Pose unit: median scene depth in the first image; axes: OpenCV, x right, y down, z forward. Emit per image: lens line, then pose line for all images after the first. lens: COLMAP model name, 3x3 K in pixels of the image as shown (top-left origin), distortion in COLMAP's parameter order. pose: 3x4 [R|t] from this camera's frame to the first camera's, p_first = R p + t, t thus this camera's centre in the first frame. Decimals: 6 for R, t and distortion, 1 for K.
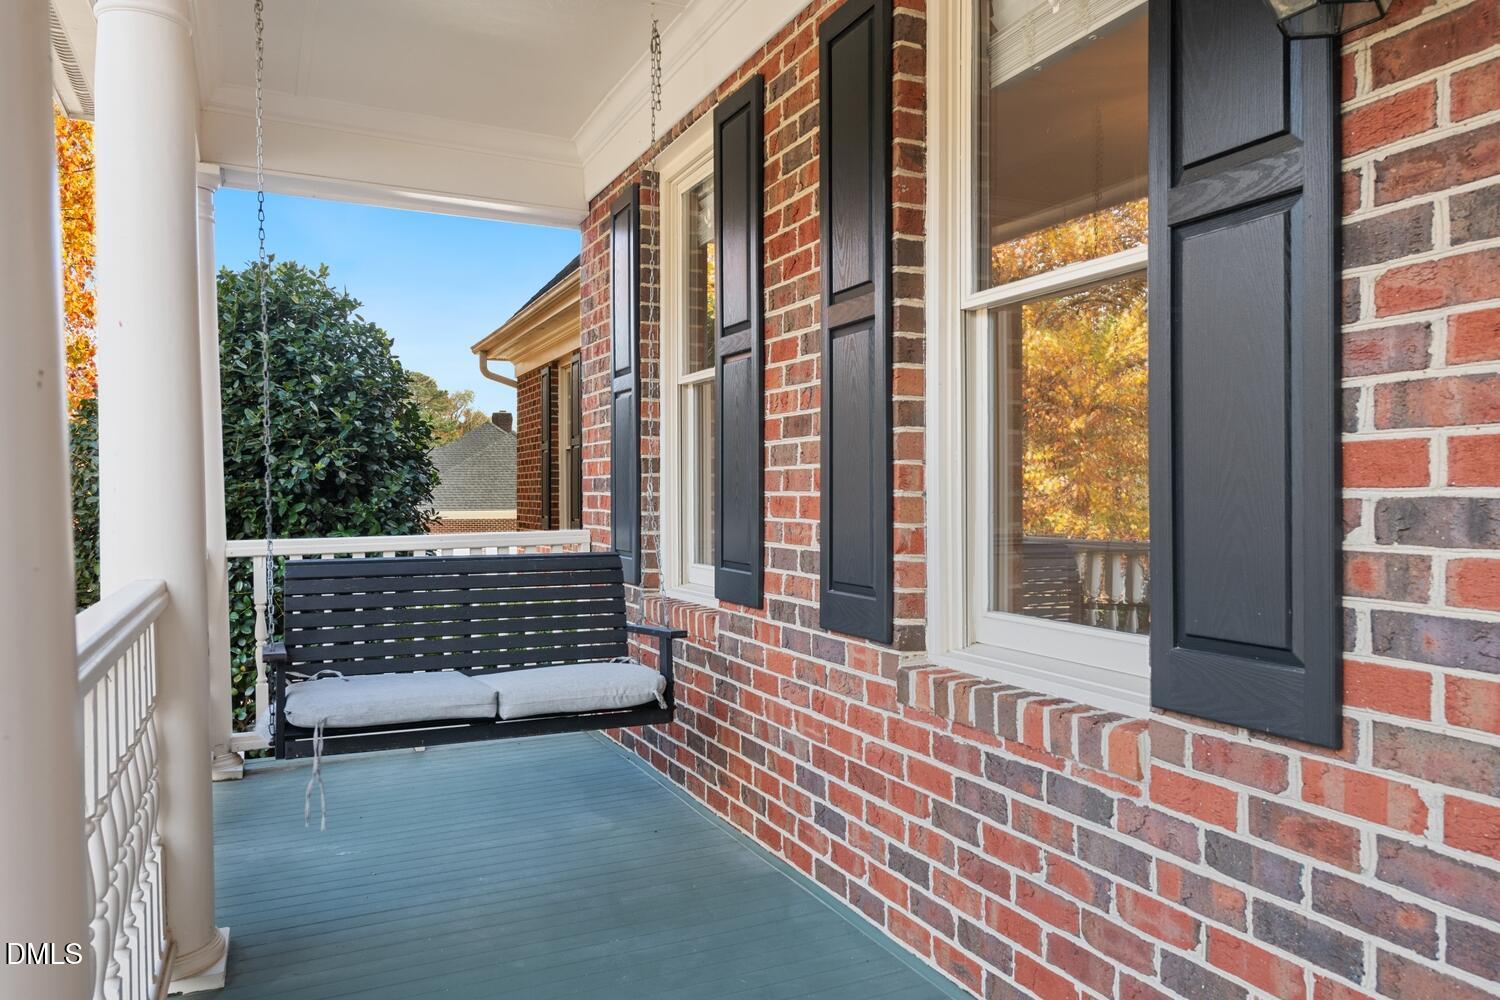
lens RADIAL K [[1061.3, 0, 750.3], [0, 1061.3, 521.1], [0, 0, 1]] dist [0.029706, -0.000078]
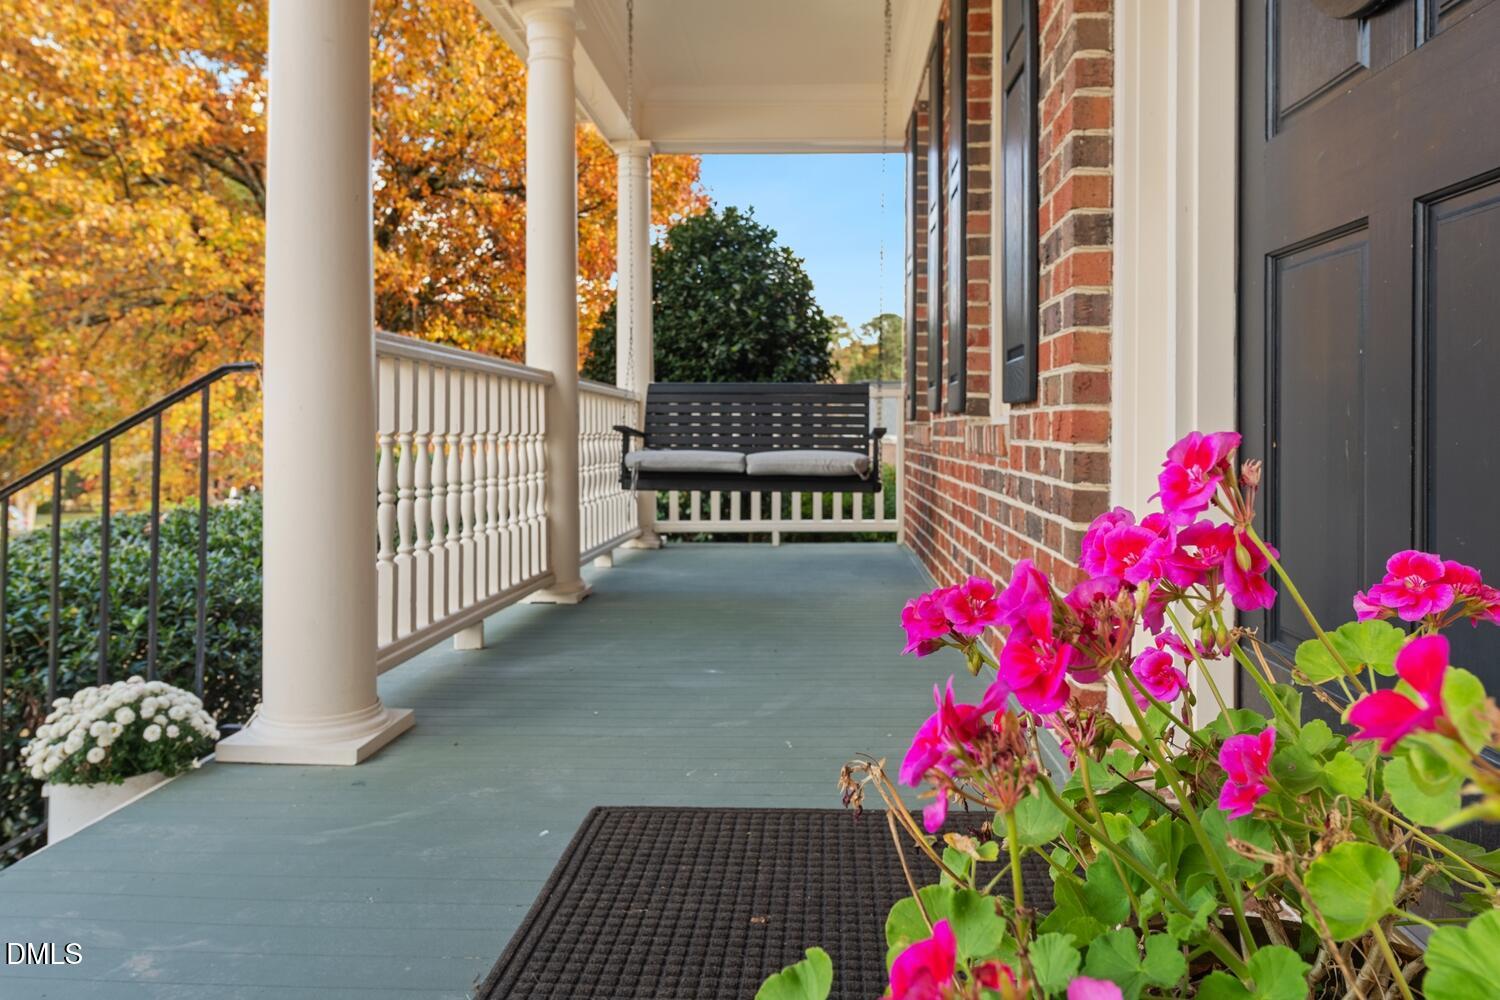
lens RADIAL K [[1021.1, 0, 752.1], [0, 1021.1, 432.1], [0, 0, 1]] dist [-0.001057, -0.000105]
pose [[0.880399, 0.008071, -0.474165, 0.369047], [-0.019411, 0.999631, -0.019026, 0.122353], [0.473836, 0.025954, 0.880231, -0.224851]]
